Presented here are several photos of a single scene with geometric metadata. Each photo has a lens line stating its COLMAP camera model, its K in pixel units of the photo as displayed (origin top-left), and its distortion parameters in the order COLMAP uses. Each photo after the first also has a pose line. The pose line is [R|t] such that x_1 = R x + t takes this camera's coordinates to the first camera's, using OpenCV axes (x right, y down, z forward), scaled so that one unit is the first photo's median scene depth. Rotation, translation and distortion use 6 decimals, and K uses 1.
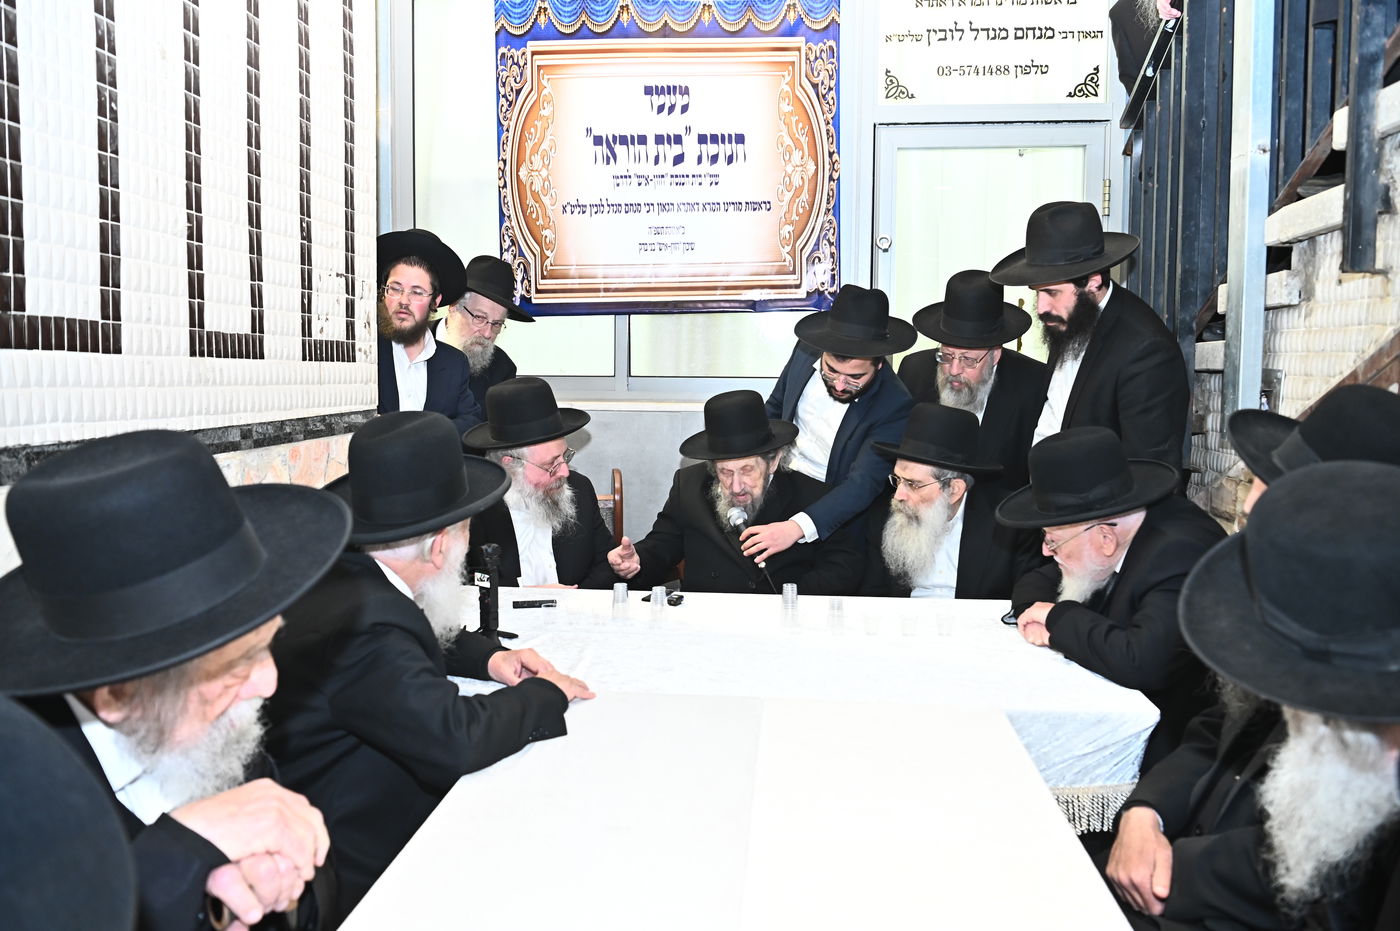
lens RADIAL K [[1064.4, 0, 695.9], [0, 1064.4, 457.1], [0, 0, 1]] dist [-0.054540, 0.017350]
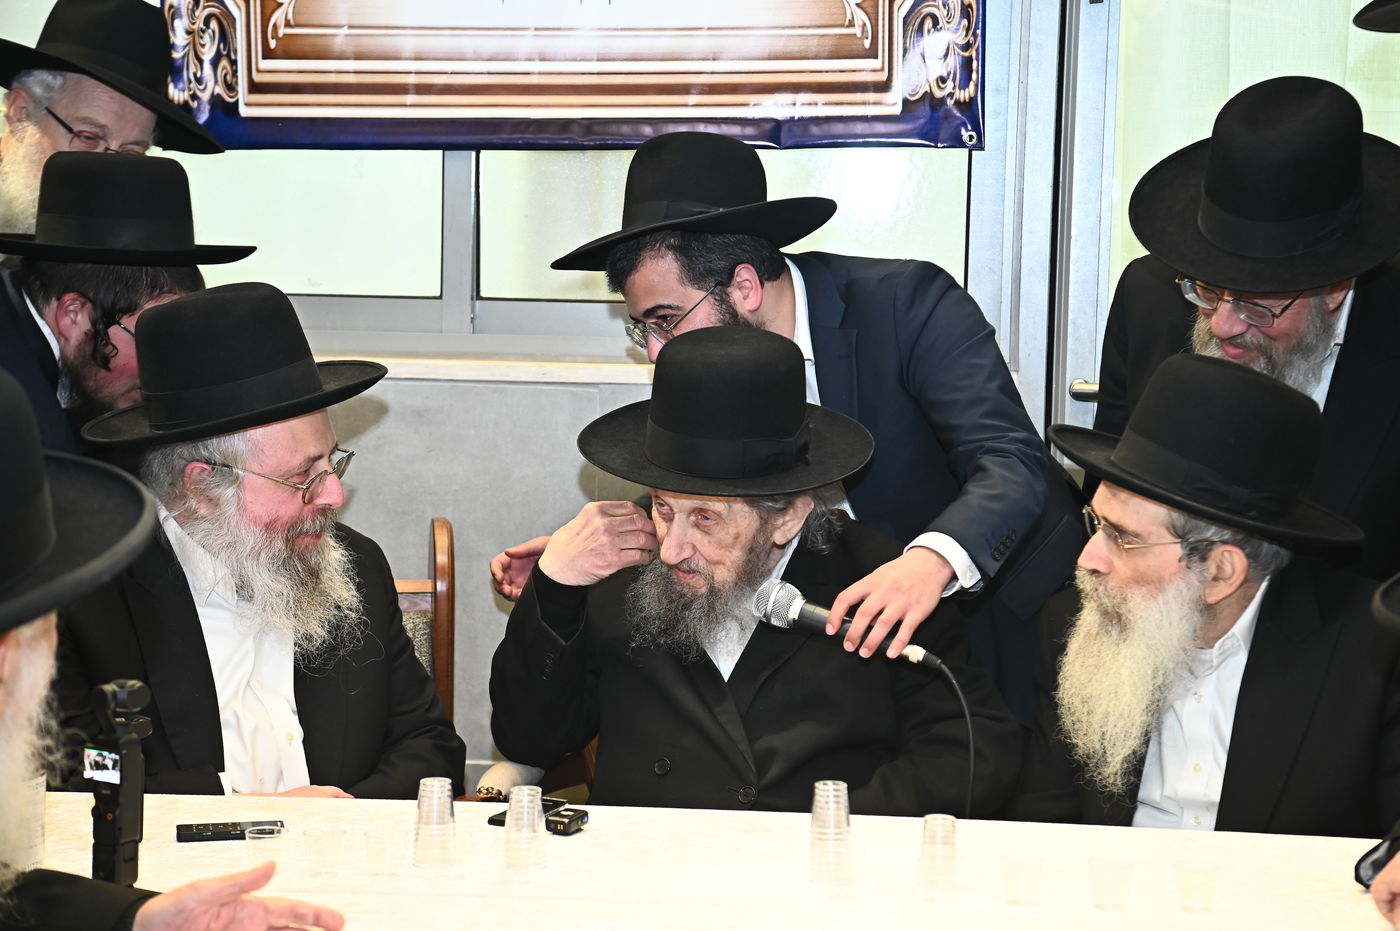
lens RADIAL K [[2660.7, 0, 695.0], [0, 2660.7, 466.4], [0, 0, 1]] dist [0.321983, 0.000000]
pose [[0.999884, 0.011028, 0.010524, 0.013329], [-0.010851, 0.999802, -0.016662, 0.006806], [-0.010705, 0.016546, 0.999806, -0.050501]]
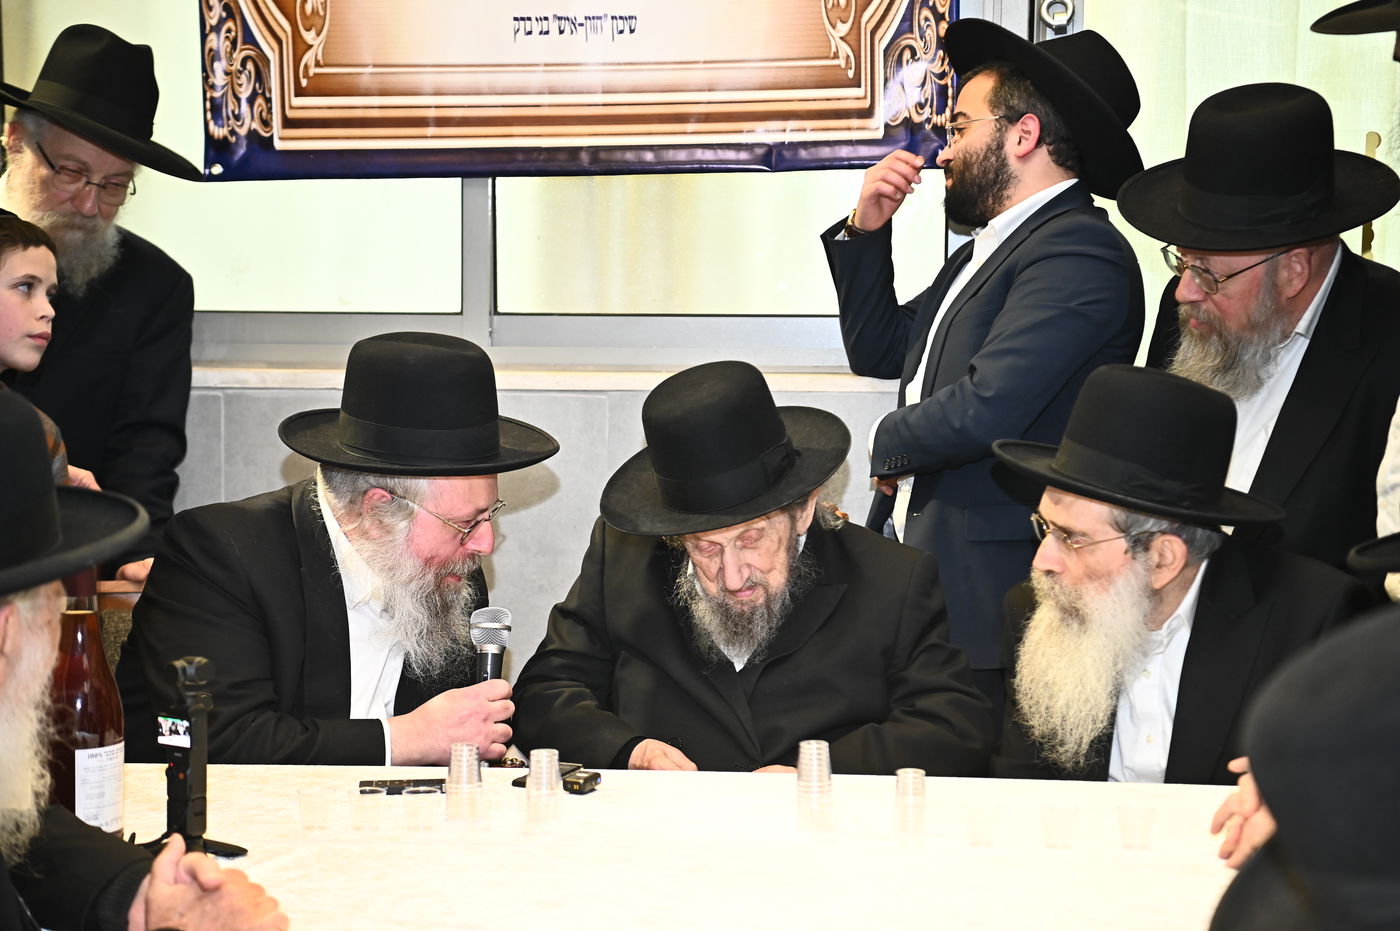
lens RADIAL K [[2660.7, 0, 691.4], [0, 2660.7, 460.3], [0, 0, 1]] dist [0.321983, 0.000000]
pose [[0.999993, -0.003223, 0.001867, 0.019669], [0.003260, 0.999792, -0.020125, 0.009992], [-0.001802, 0.020131, 0.999796, -0.139673]]
